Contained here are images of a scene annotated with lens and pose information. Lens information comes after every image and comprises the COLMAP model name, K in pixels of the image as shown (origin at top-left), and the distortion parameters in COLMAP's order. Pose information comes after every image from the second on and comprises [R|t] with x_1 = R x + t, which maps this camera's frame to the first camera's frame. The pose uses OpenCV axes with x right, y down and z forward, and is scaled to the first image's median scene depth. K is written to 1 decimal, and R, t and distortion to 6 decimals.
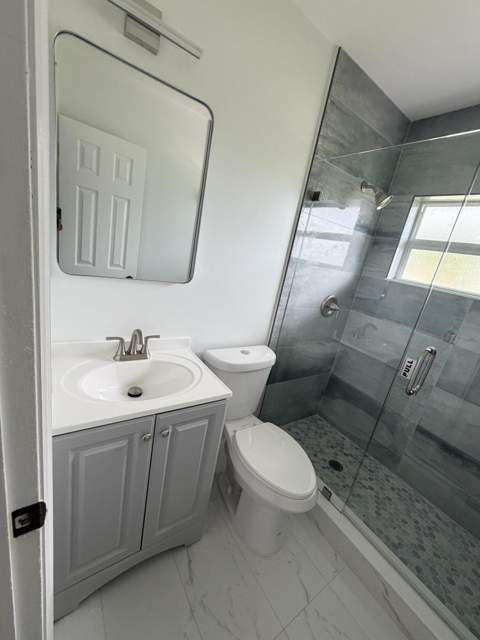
lens RADIAL K [[258.3, 0, 240.8], [0, 258.3, 321.0], [0, 0, 1]] dist [0.001339, -0.000504]
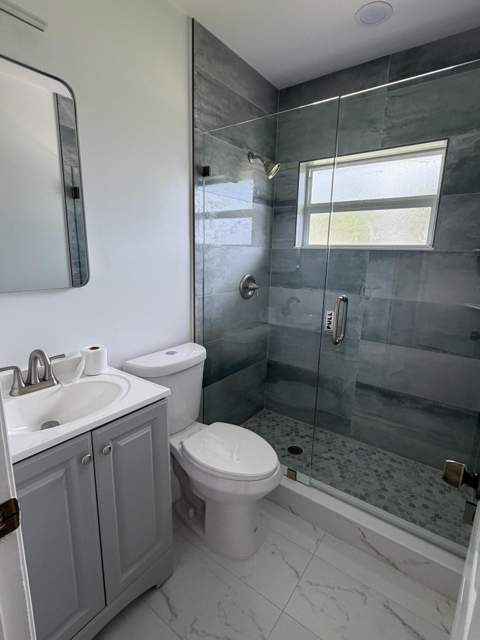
lens RADIAL K [[318.7, 0, 241.6], [0, 318.7, 320.8], [0, 0, 1]] dist [-0.002244, 0.003834]
pose [[0.930330, -0.232174, 0.283869, -0.040606], [0.240067, 0.970730, 0.007173, 0.063433], [-0.277225, 0.061474, 0.958836, -0.105821]]
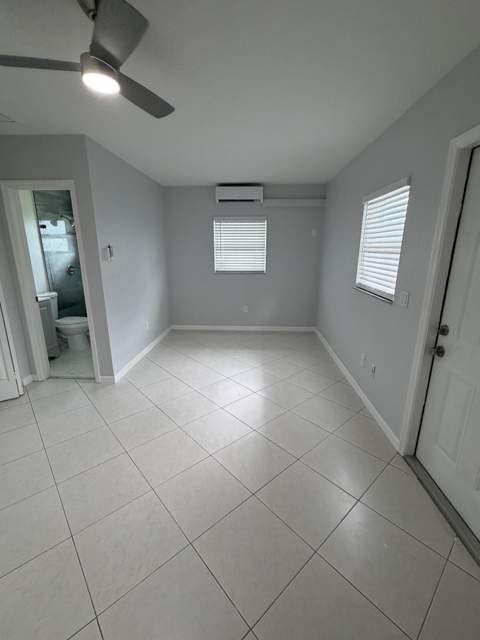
lens RADIAL K [[277.7, 0, 242.2], [0, 277.7, 320.1], [0, 0, 1]] dist [-0.004073, 0.000134]
pose [[0.598407, -0.378846, 0.705964, -0.790833], [0.325857, 0.920055, 0.217523, 0.387281], [-0.731933, 0.099876, 0.674017, -2.101143]]
